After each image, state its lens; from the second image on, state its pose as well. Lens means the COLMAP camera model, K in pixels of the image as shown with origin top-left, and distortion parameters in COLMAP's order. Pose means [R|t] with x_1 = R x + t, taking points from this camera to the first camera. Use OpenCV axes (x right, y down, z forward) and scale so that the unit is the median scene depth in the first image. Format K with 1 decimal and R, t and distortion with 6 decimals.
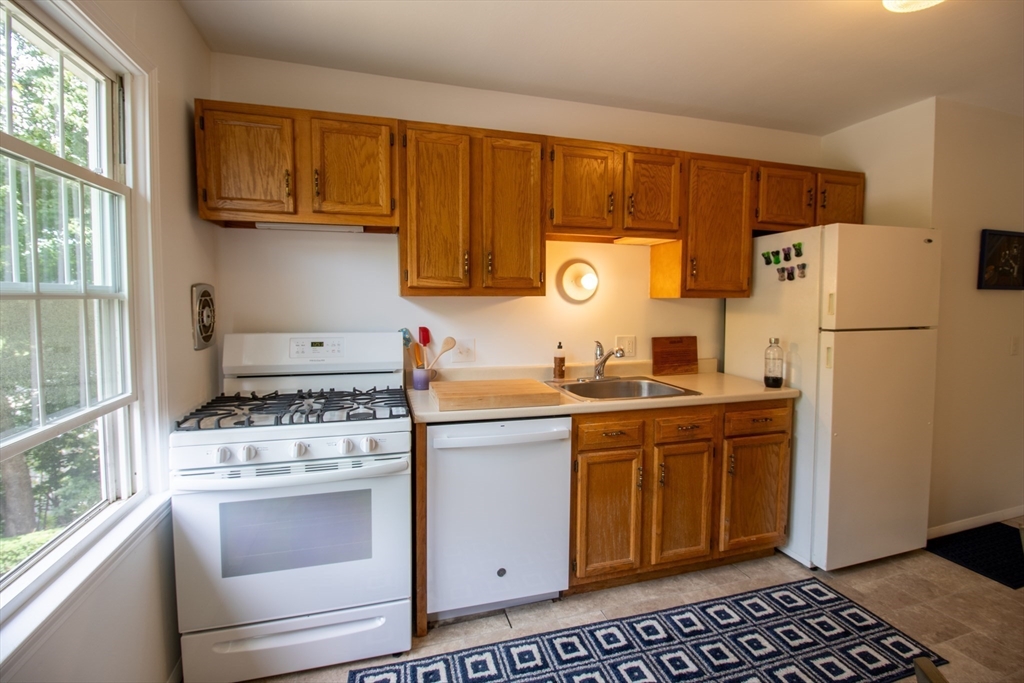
lens RADIAL K [[475.1, 0, 524.2], [0, 475.1, 329.1], [0, 0, 1]] dist [0.001523, -0.011003]
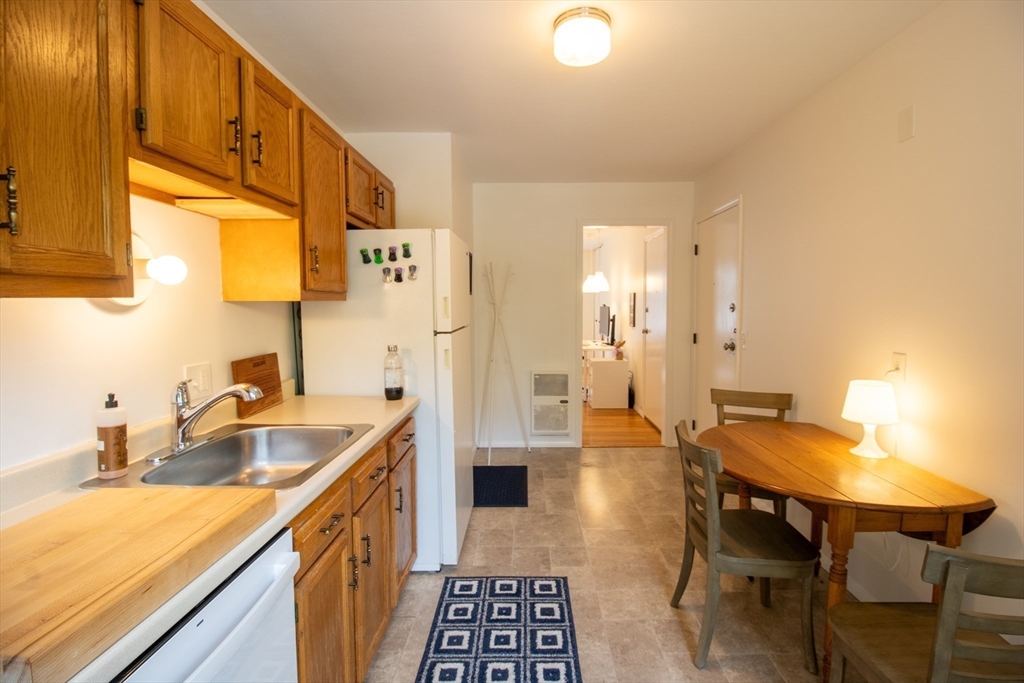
lens RADIAL K [[475.1, 0, 524.2], [0, 475.1, 329.1], [0, 0, 1]] dist [0.001523, -0.011003]
pose [[0.299147, -0.056332, 0.952543, -0.263901], [0.058545, 0.997459, 0.040602, -0.034656], [-0.952409, 0.043621, 0.301685, 0.491725]]
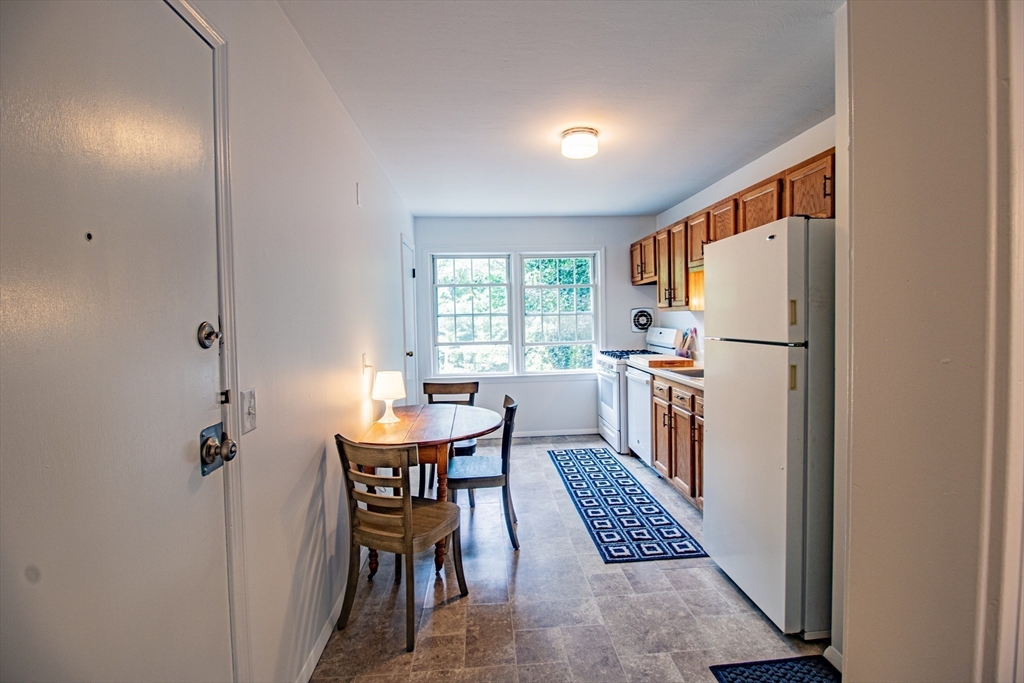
lens RADIAL K [[474.6, 0, 517.0], [0, 474.6, 327.3], [0, 0, 1]] dist [-0.014614, -0.000715]
pose [[-0.220542, 0.019709, -0.975178, 1.707675], [-0.043133, 0.998621, 0.029937, -0.033517], [0.974423, 0.048665, -0.219387, 0.737994]]
